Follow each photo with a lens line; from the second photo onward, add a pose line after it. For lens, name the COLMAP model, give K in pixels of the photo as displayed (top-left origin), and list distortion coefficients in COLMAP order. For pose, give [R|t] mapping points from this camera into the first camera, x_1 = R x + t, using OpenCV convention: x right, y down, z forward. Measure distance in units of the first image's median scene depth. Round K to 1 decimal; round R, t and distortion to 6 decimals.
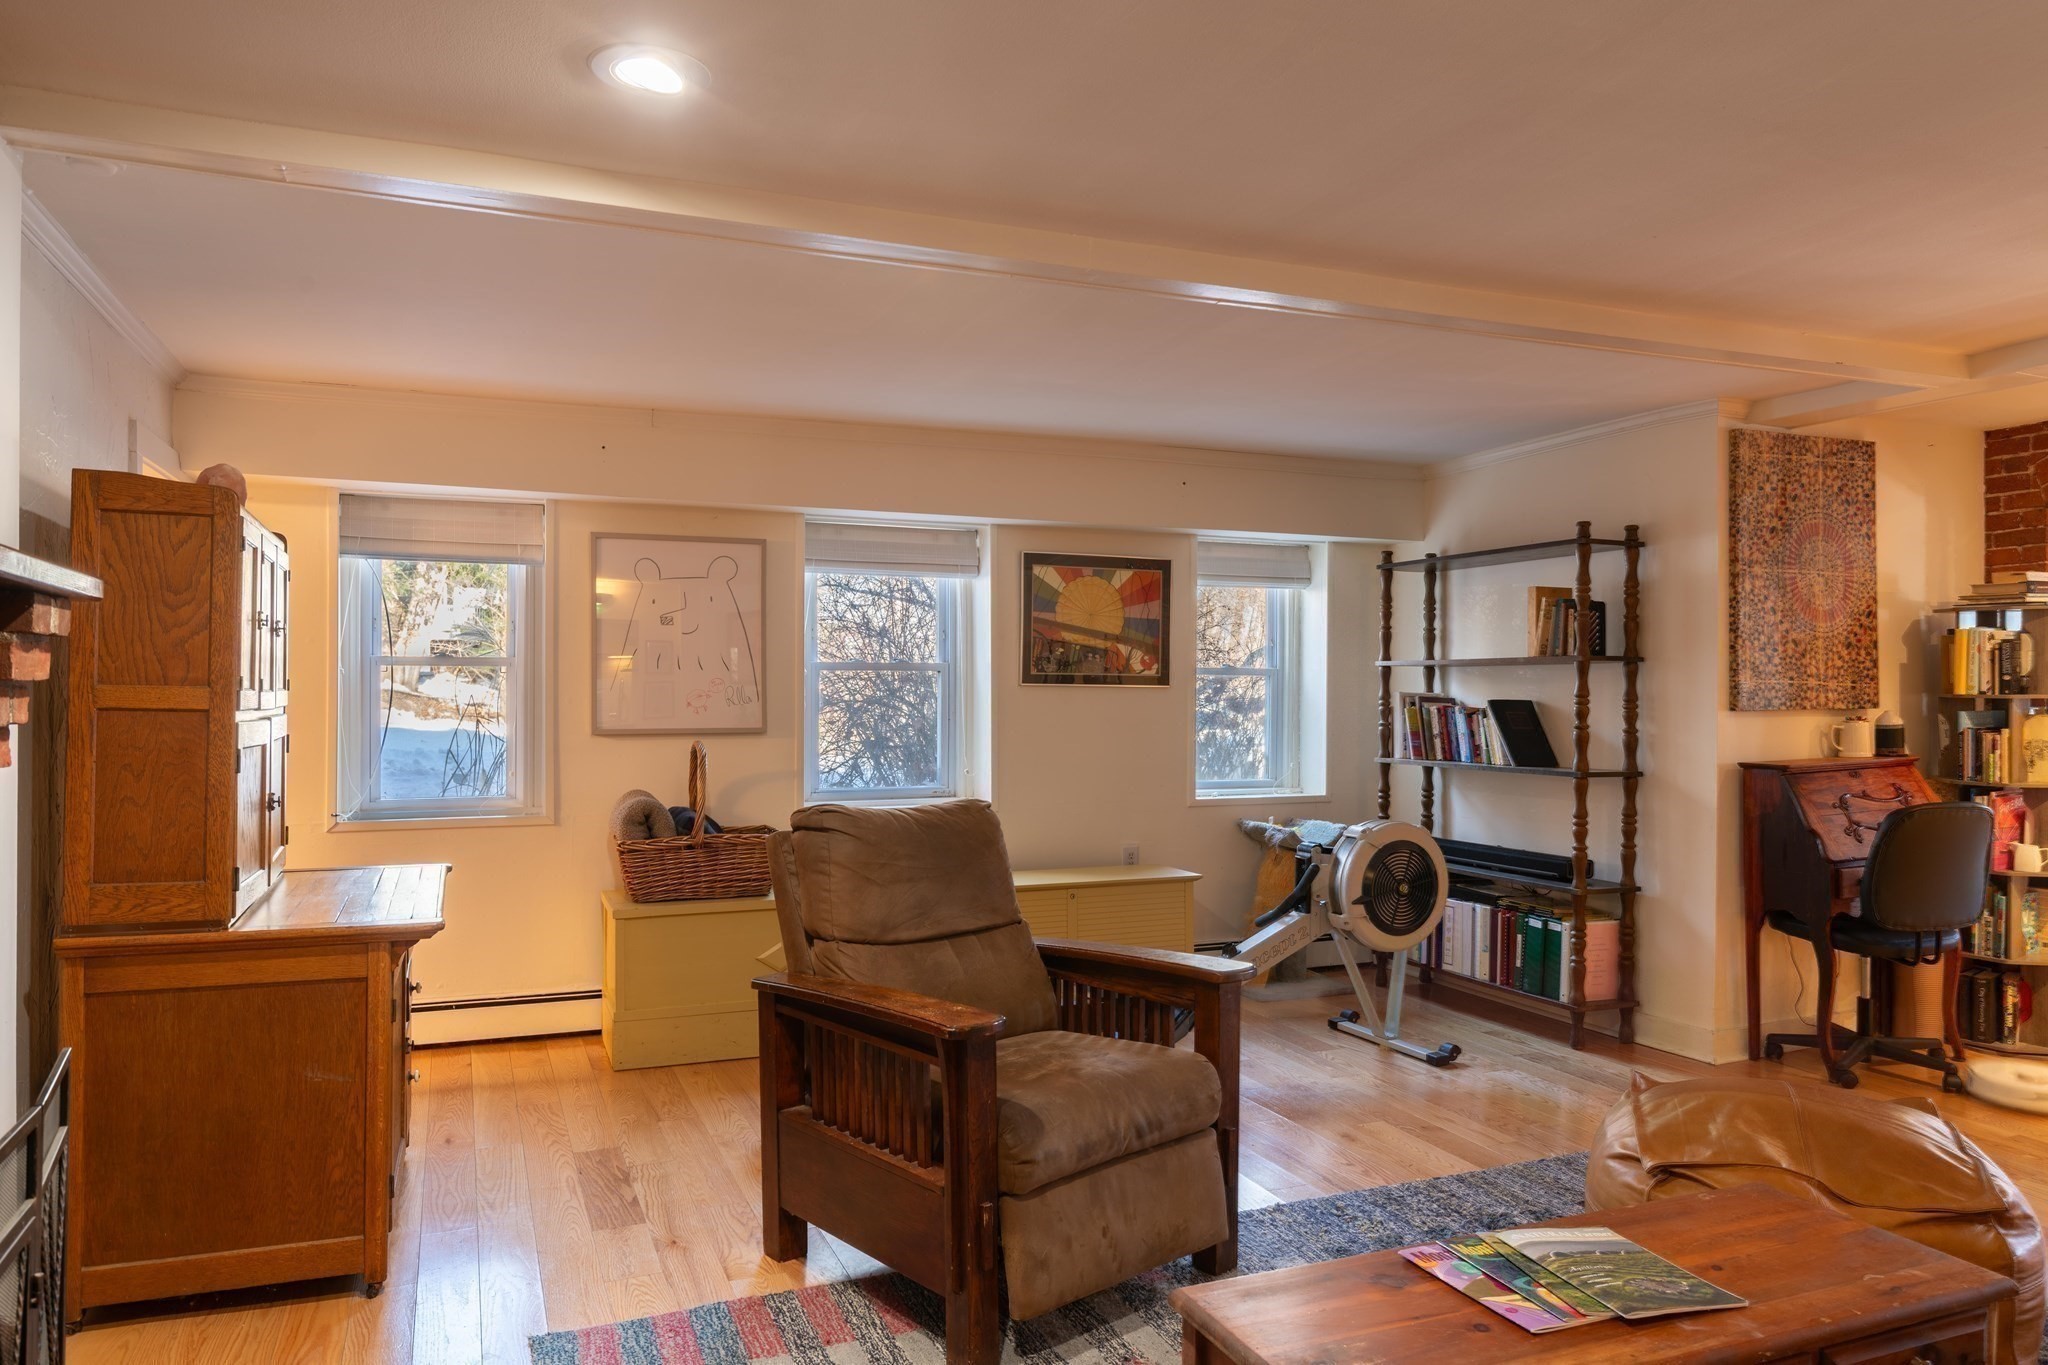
lens RADIAL K [[1377.9, 0, 1030.7], [0, 1377.9, 687.9], [0, 0, 1]] dist [-0.007227, 0.000934]
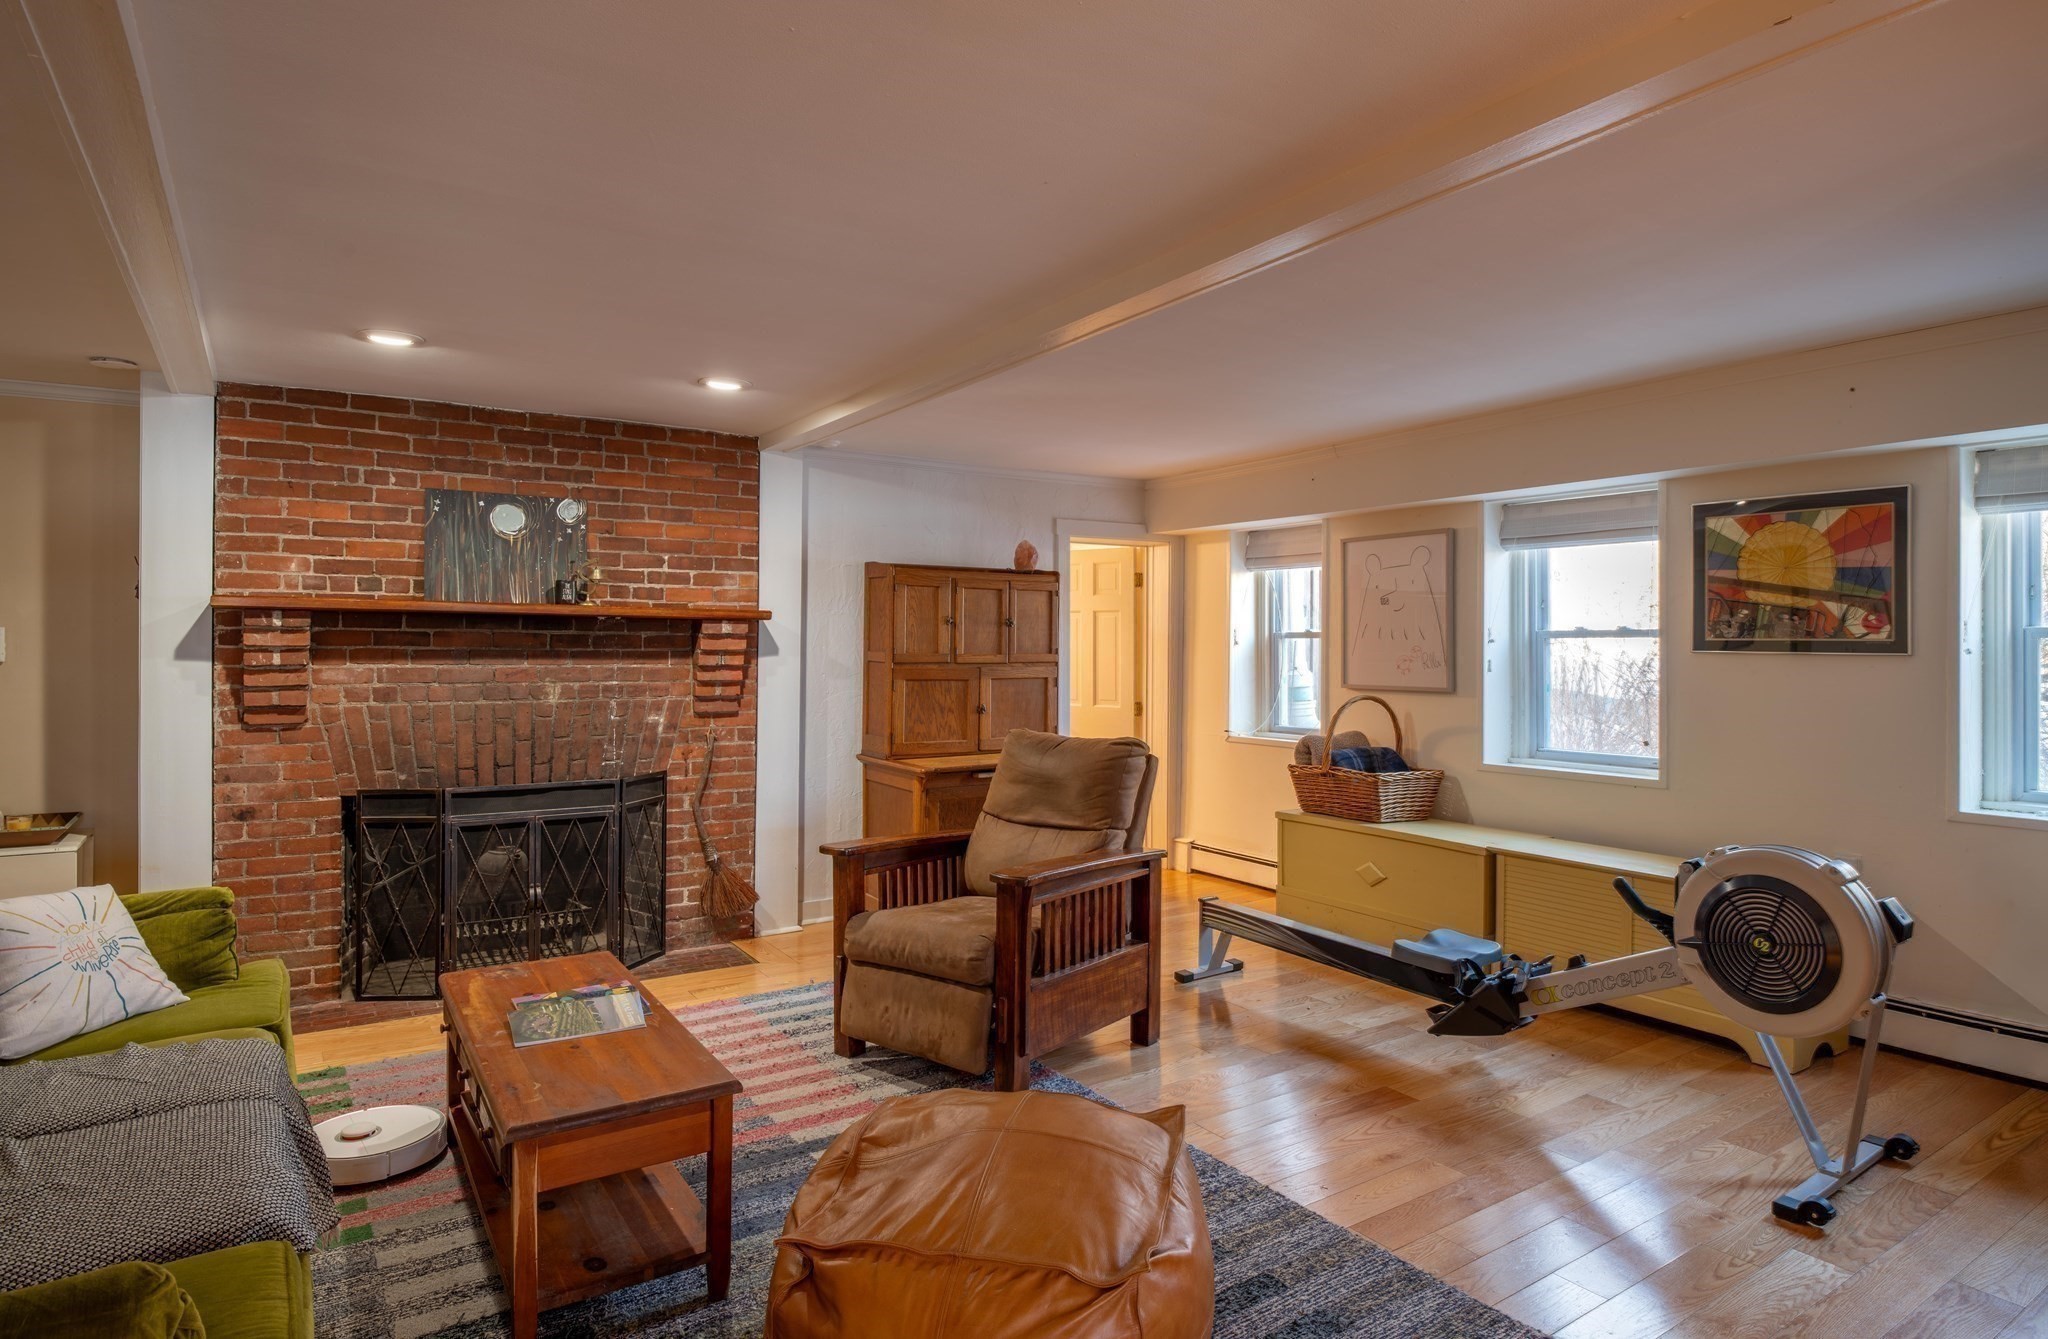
lens RADIAL K [[1134.5, 0, 1054.7], [0, 1134.5, 639.7], [0, 0, 1]] dist [-0.016226, -0.000909]
pose [[0.194801, -0.006200, -0.980823, 0.626874], [0.000579, 0.999981, -0.006206, -0.006110], [0.980843, 0.000641, 0.194801, 0.438951]]
